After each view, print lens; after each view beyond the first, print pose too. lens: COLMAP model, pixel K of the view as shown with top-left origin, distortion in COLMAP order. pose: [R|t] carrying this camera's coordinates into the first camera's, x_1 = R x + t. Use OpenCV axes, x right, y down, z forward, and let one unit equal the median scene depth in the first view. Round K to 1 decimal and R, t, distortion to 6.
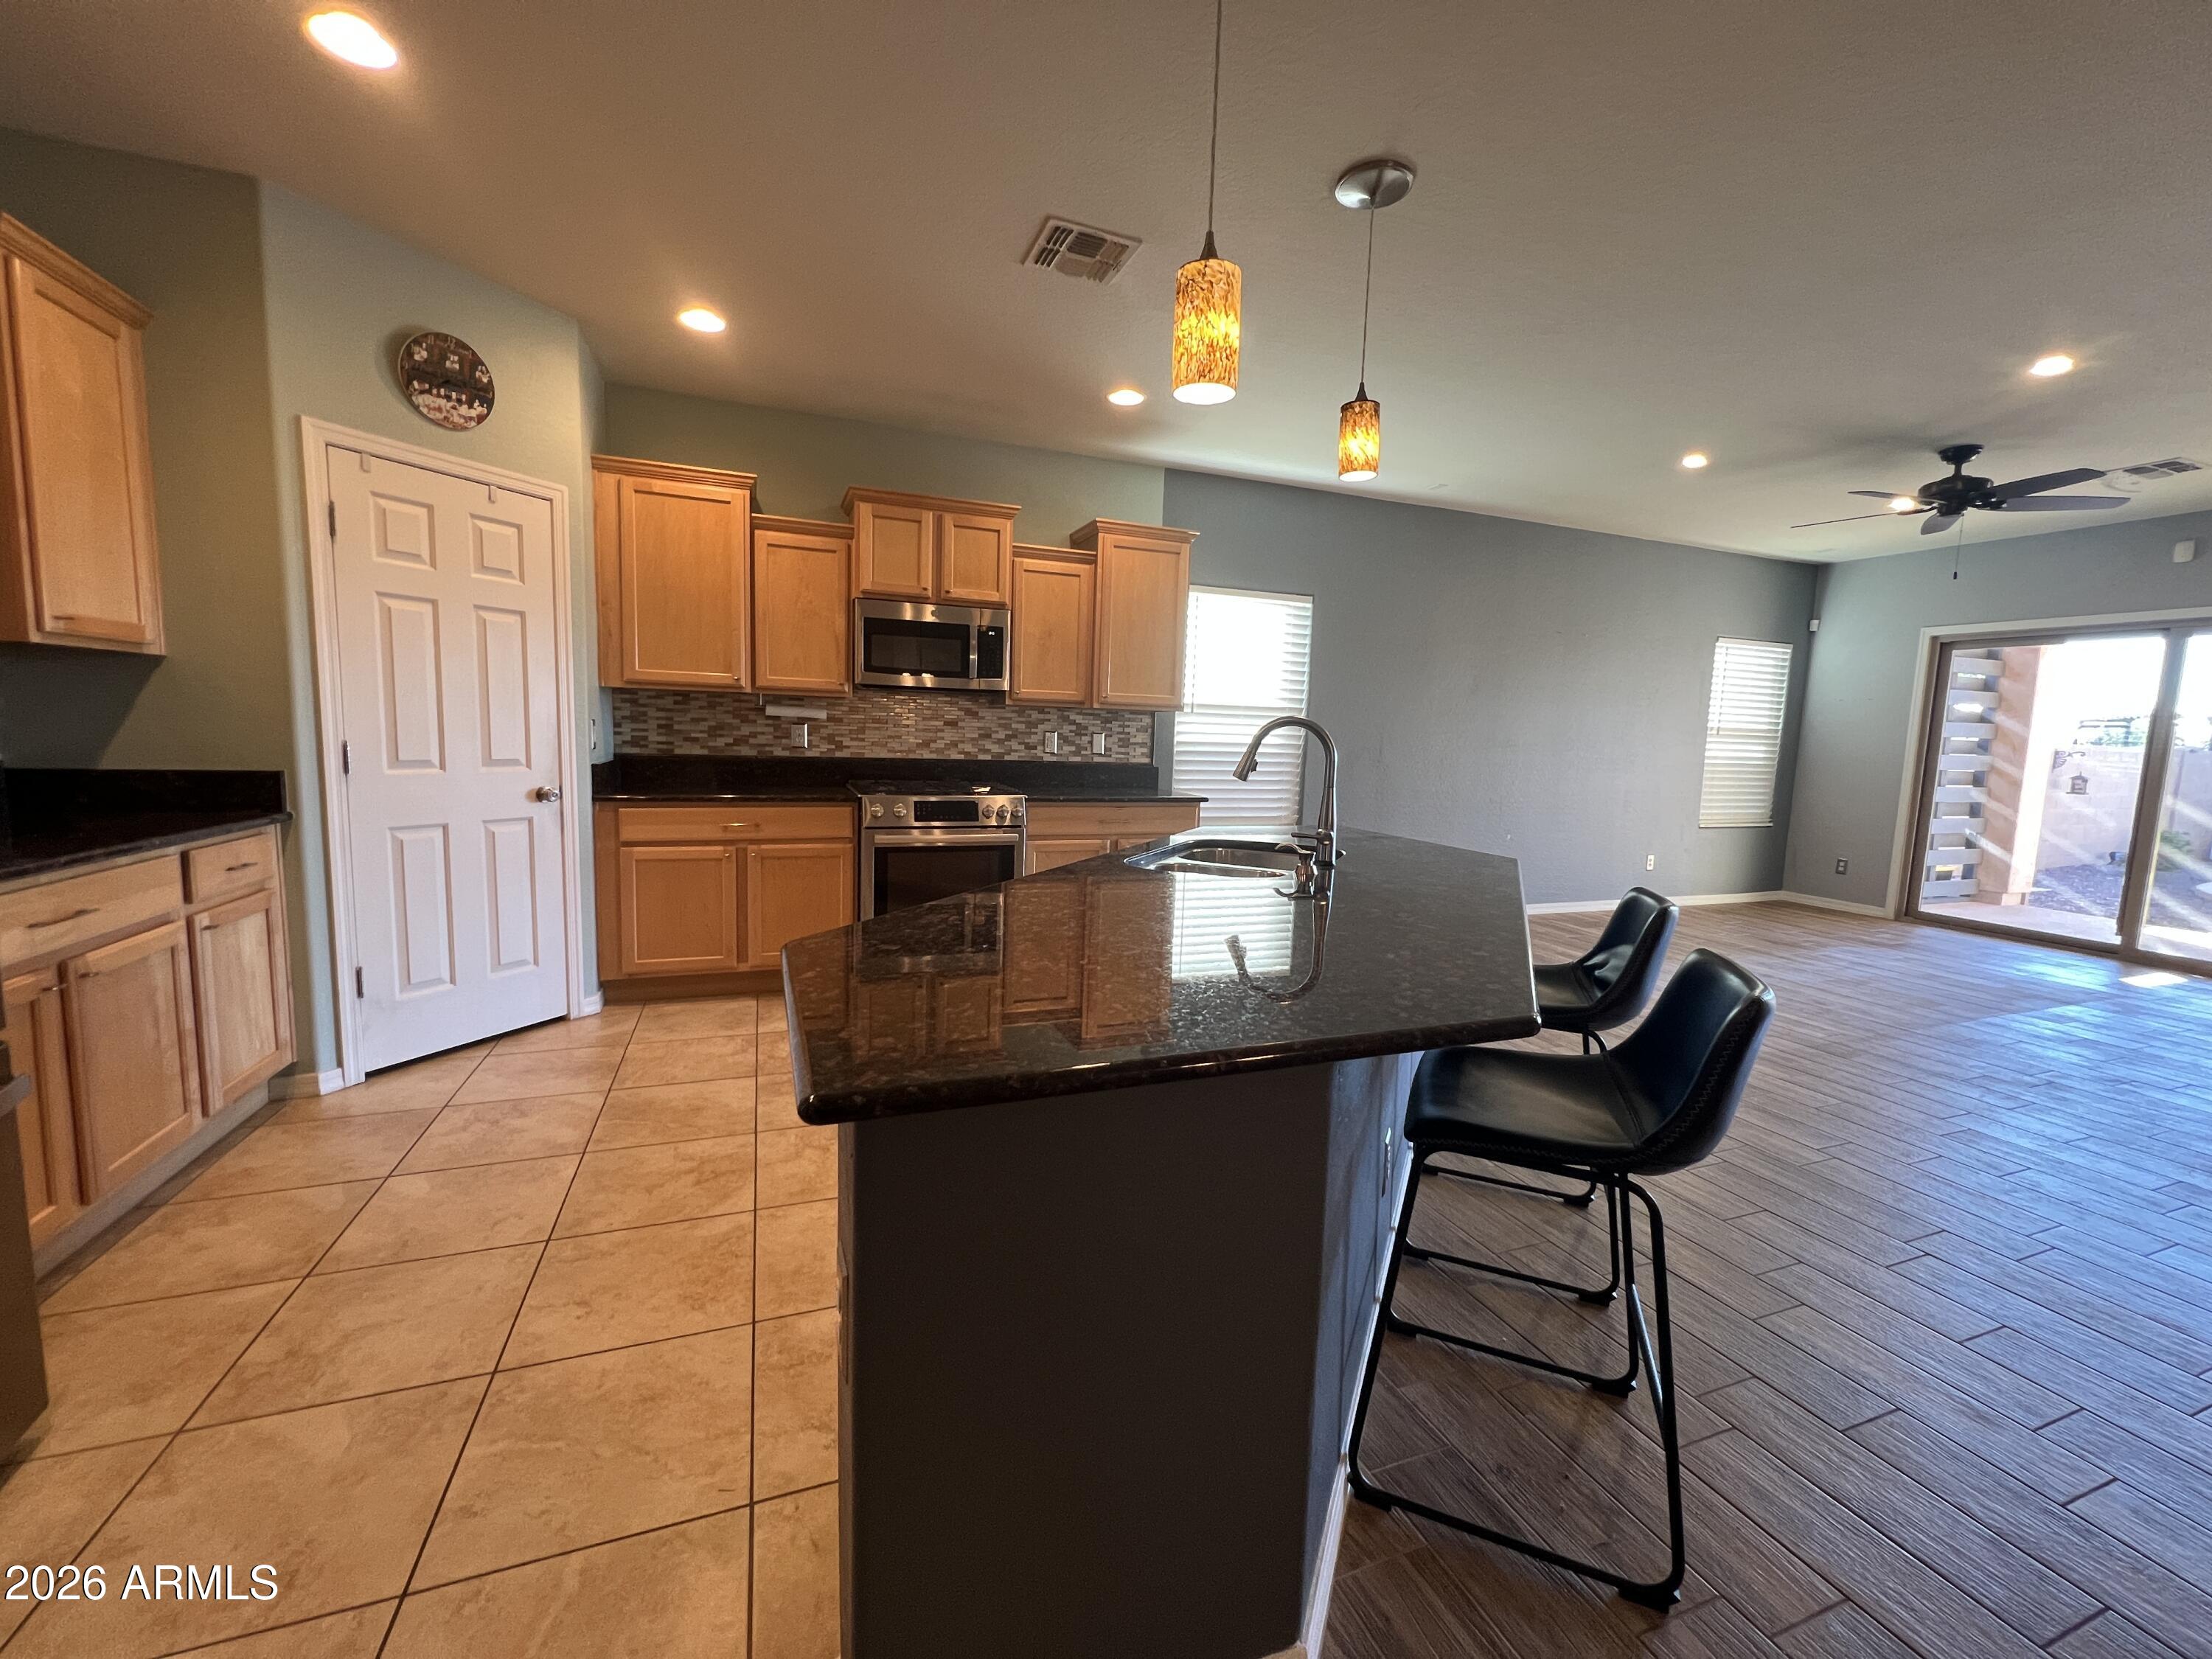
lens RADIAL K [[886.5, 0, 1103.9], [0, 886.5, 825.7], [0, 0, 1]] dist [-0.002152, 0.000919]
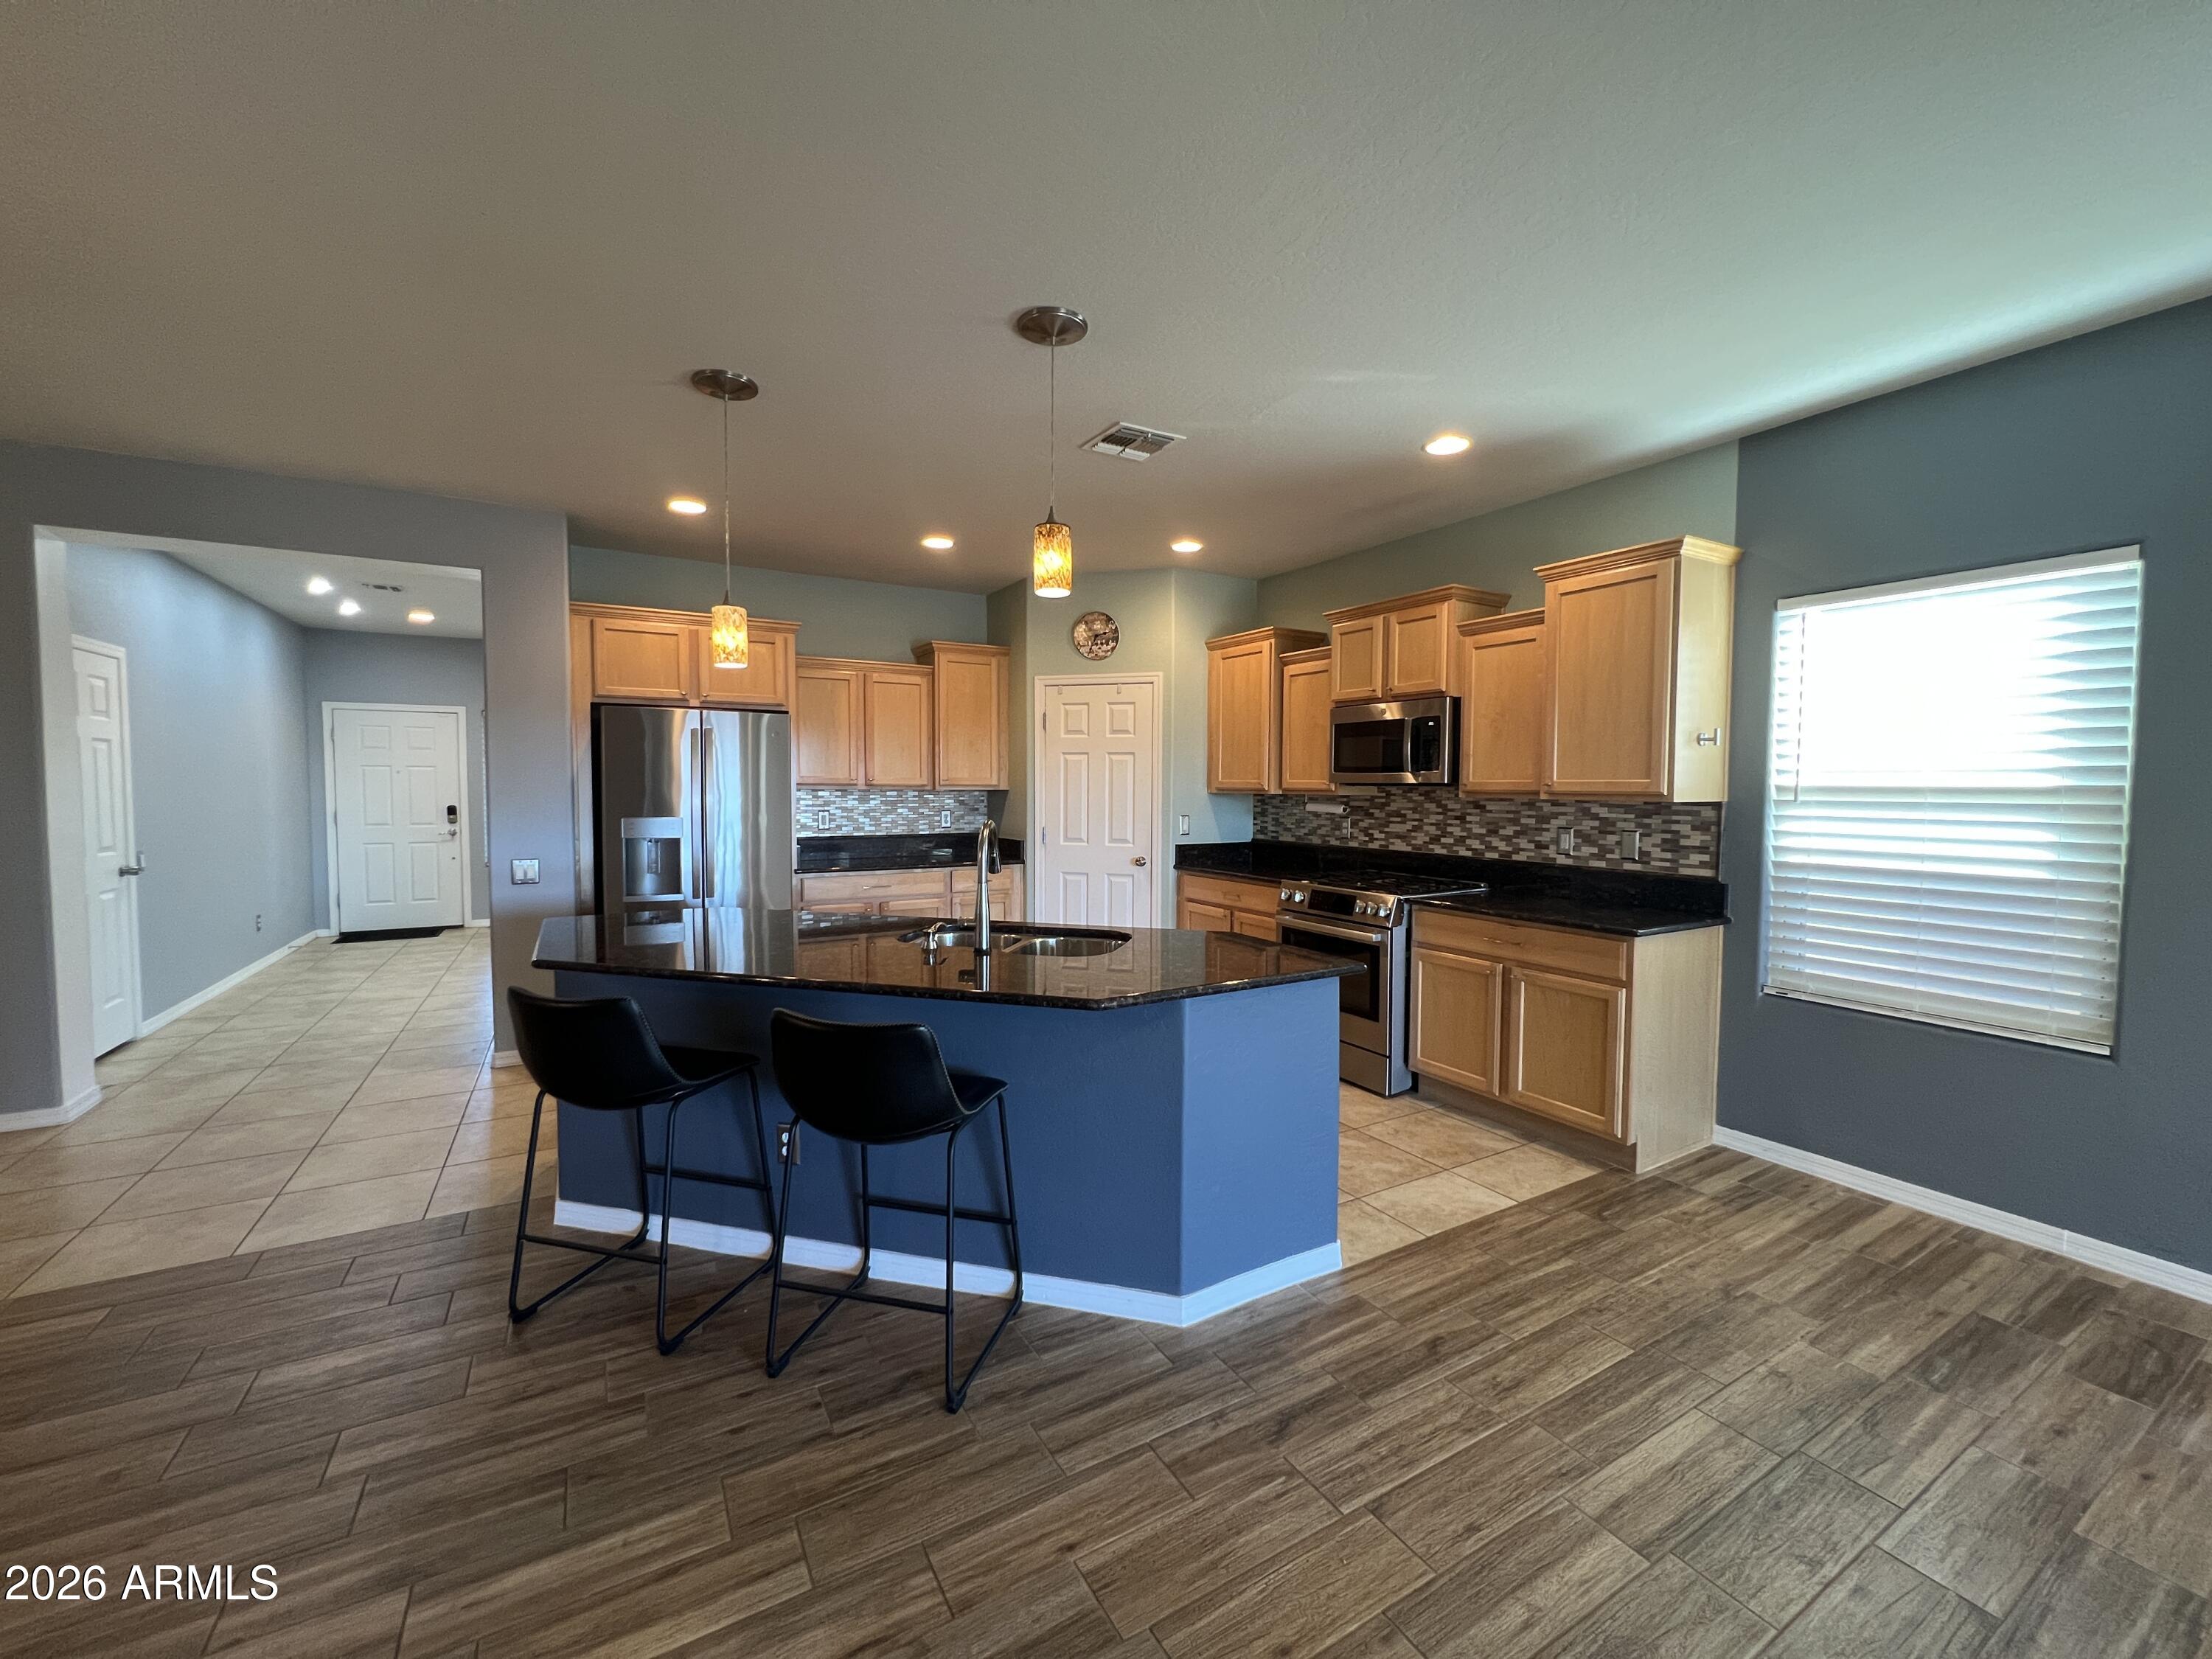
lens RADIAL K [[886.5, 0, 1103.9], [0, 886.5, 825.7], [0, 0, 1]] dist [-0.002152, 0.000919]
pose [[0.156464, 0.014783, -0.987573, 0.779376], [-0.106048, 0.994359, -0.001917, -0.072862], [0.981974, 0.105030, 0.157150, 0.539740]]
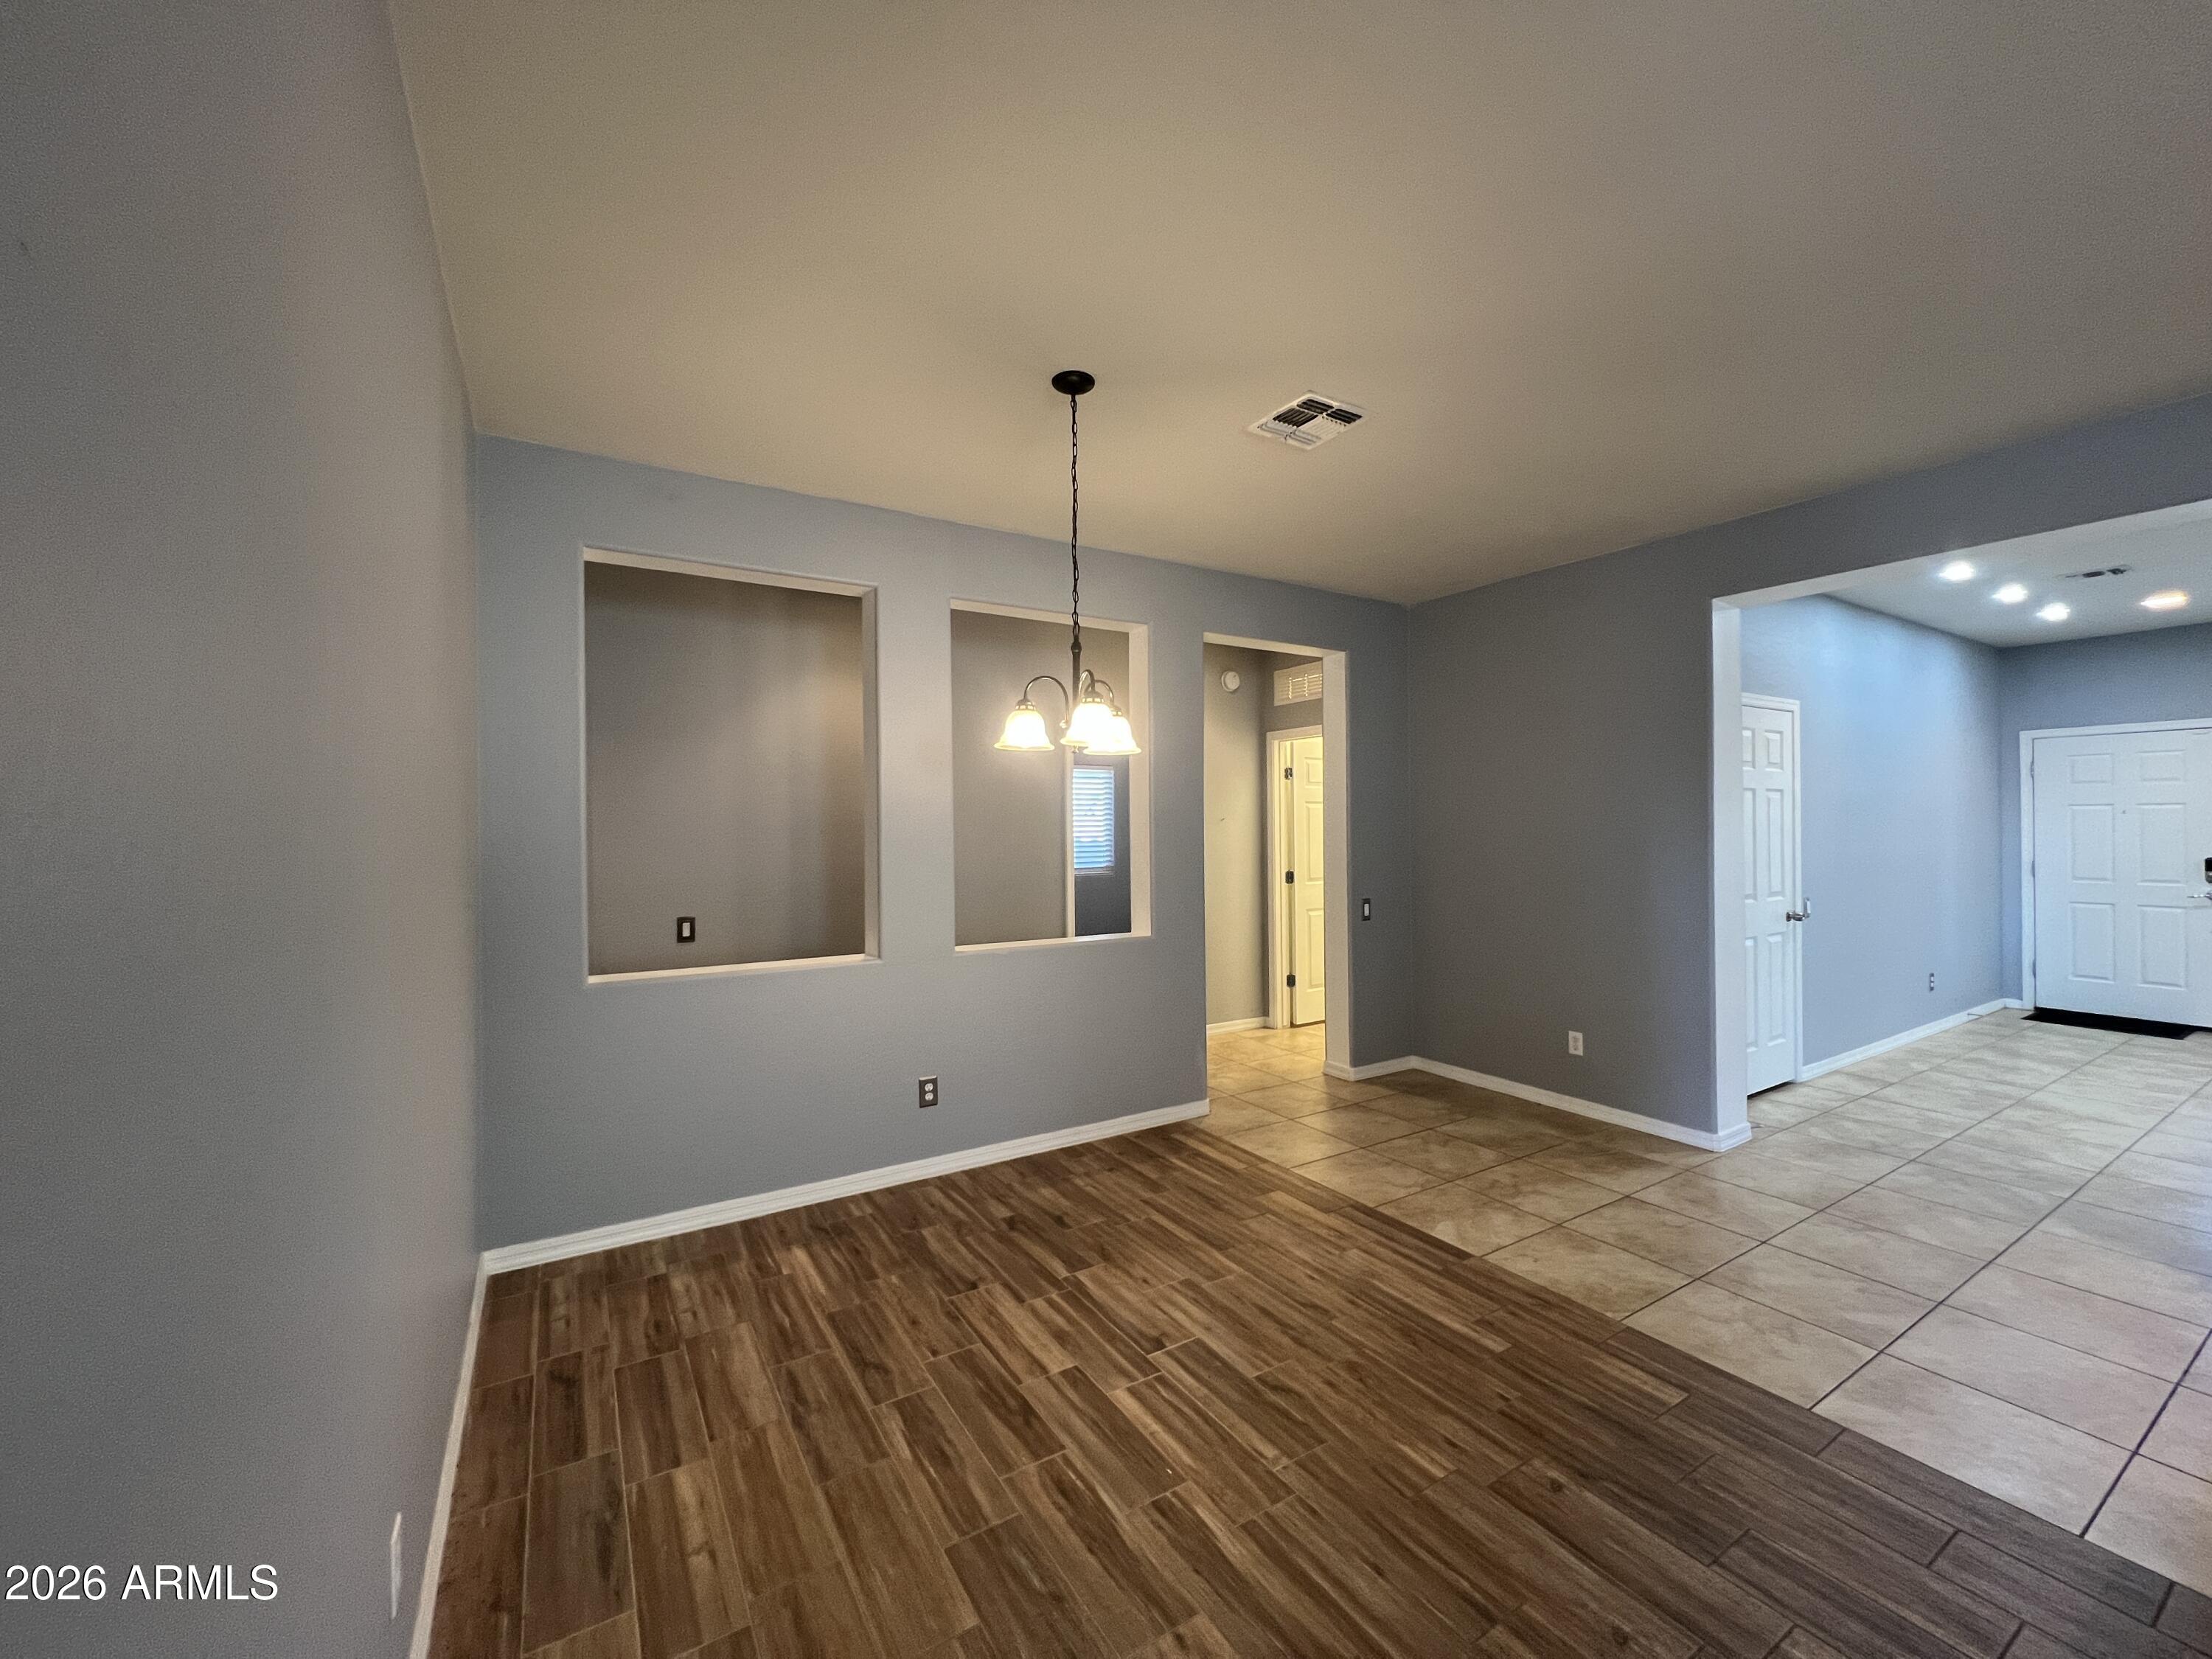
lens RADIAL K [[884.2, 0, 1102.9], [0, 884.2, 826.5], [0, 0, 1]] dist [0.000408, 0.000221]
pose [[-0.982521, -0.024865, -0.184481, 0.582935], [-0.043959, 0.994001, 0.100146, -0.078670], [0.180885, 0.106505, -0.977721, 0.460648]]
